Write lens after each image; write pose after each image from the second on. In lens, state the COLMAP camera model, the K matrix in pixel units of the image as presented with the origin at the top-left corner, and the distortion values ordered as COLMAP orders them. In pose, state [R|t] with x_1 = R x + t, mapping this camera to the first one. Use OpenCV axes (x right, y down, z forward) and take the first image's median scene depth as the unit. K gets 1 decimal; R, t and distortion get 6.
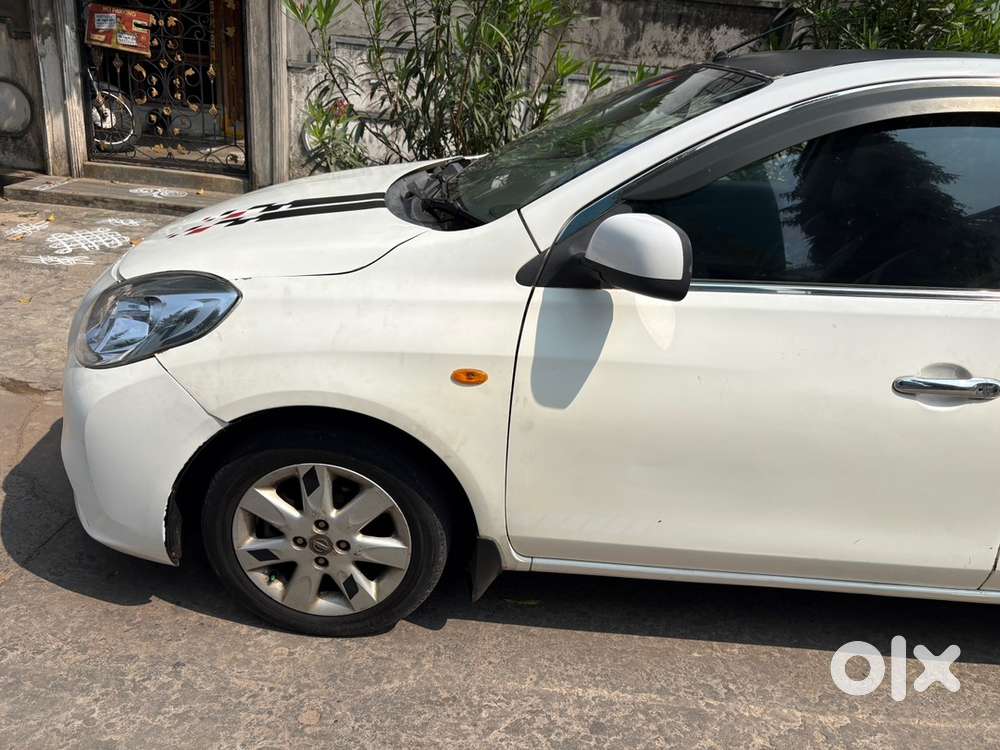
lens RADIAL K [[770.3, 0, 506.4], [0, 770.3, 370.6], [0, 0, 1]] dist [0.041512, -0.038459]
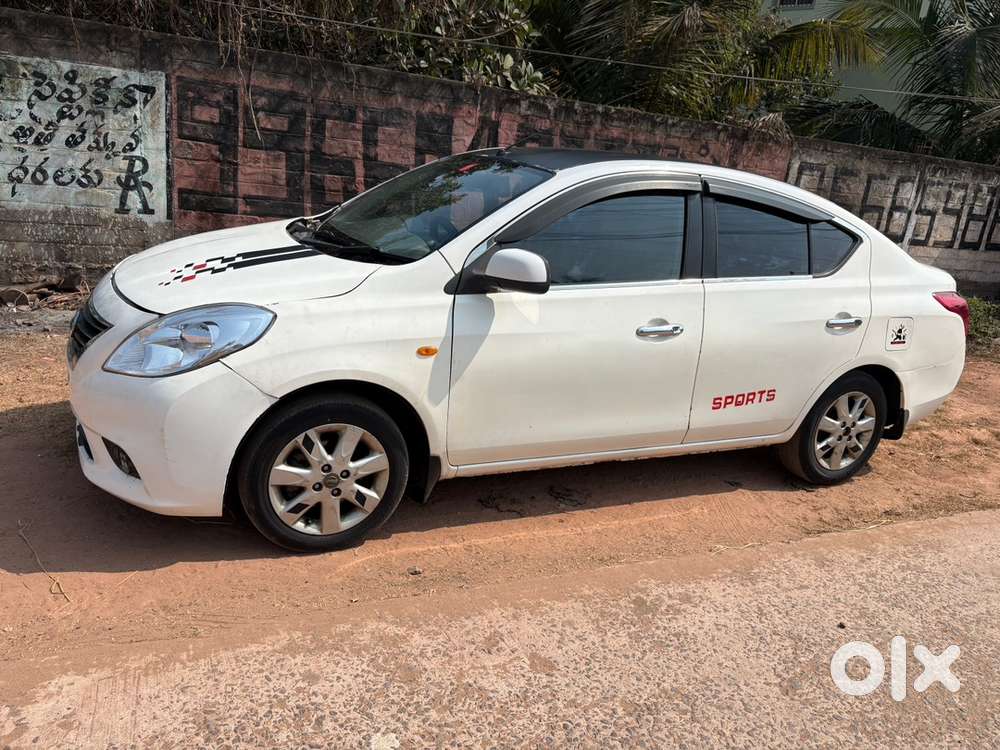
lens RADIAL K [[770.3, 0, 502.5], [0, 770.3, 382.1], [0, 0, 1]] dist [0.041512, -0.038459]
pose [[0.892971, -0.122067, 0.433247, -0.612544], [0.142708, 0.989647, -0.015304, 0.118990], [-0.426893, 0.075493, 0.901145, -0.537237]]
